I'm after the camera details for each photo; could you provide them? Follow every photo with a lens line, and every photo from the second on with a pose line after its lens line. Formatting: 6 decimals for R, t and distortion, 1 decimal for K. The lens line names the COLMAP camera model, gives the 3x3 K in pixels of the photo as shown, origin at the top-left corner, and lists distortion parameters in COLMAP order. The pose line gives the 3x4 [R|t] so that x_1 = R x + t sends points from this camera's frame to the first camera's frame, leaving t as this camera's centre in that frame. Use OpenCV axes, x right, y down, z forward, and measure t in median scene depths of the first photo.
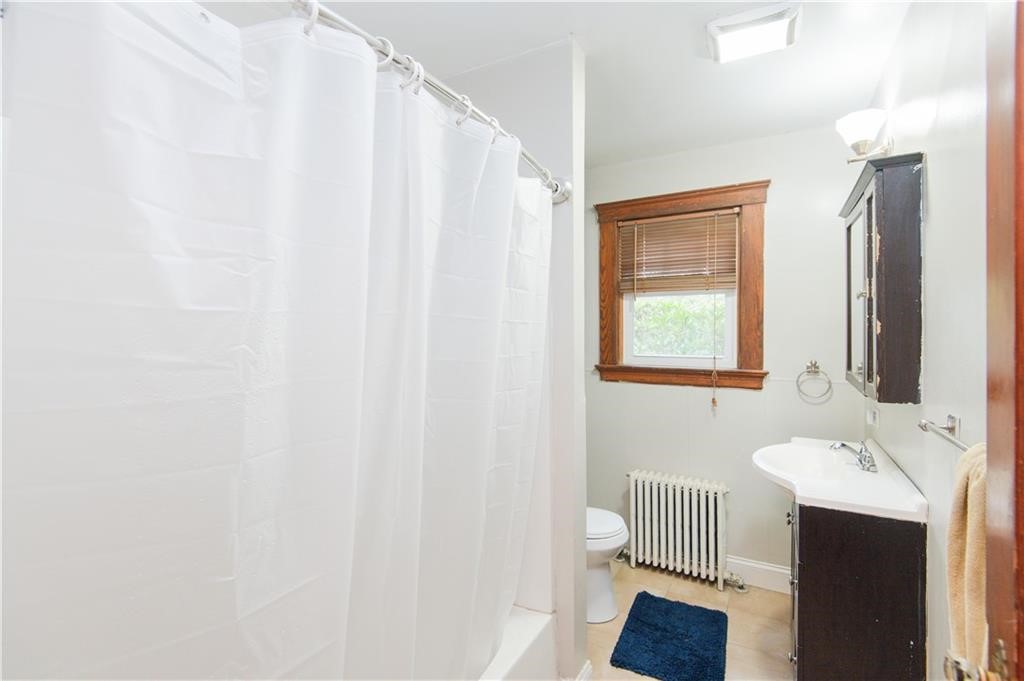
lens RADIAL K [[464.0, 0, 512.0], [0, 464.0, 324.8], [0, 0, 1]] dist [0.000474, -0.023065]
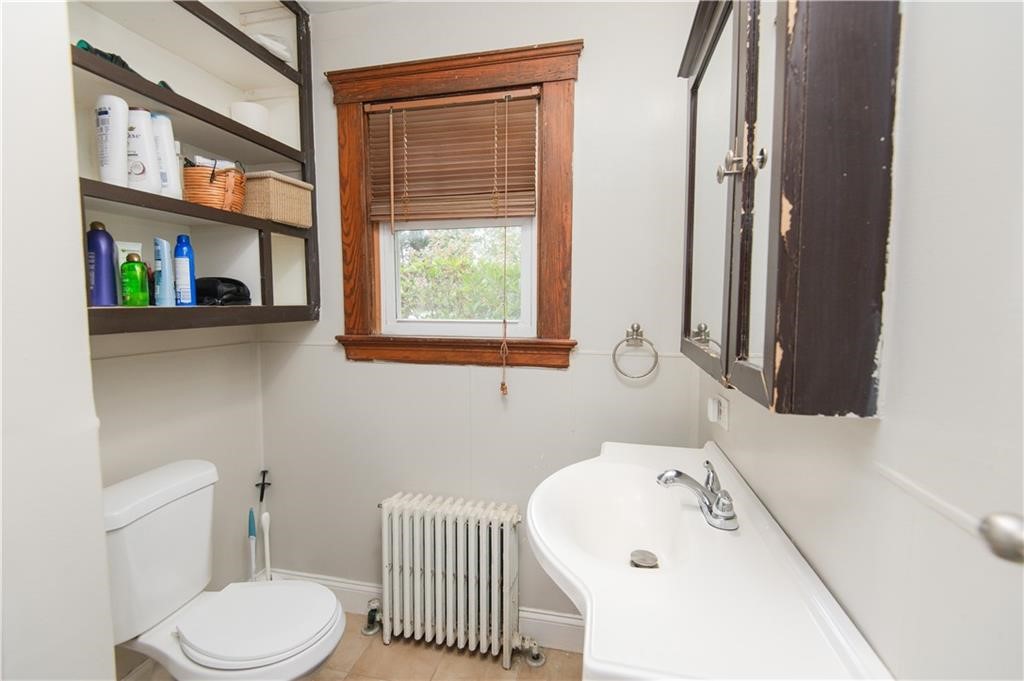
lens RADIAL K [[464.0, 0, 512.0], [0, 464.0, 324.8], [0, 0, 1]] dist [0.000474, -0.023065]
pose [[0.951770, -0.007197, 0.306728, 0.249240], [-0.009693, 0.998520, 0.053506, 0.040530], [-0.306659, -0.053898, 0.950292, 0.375223]]
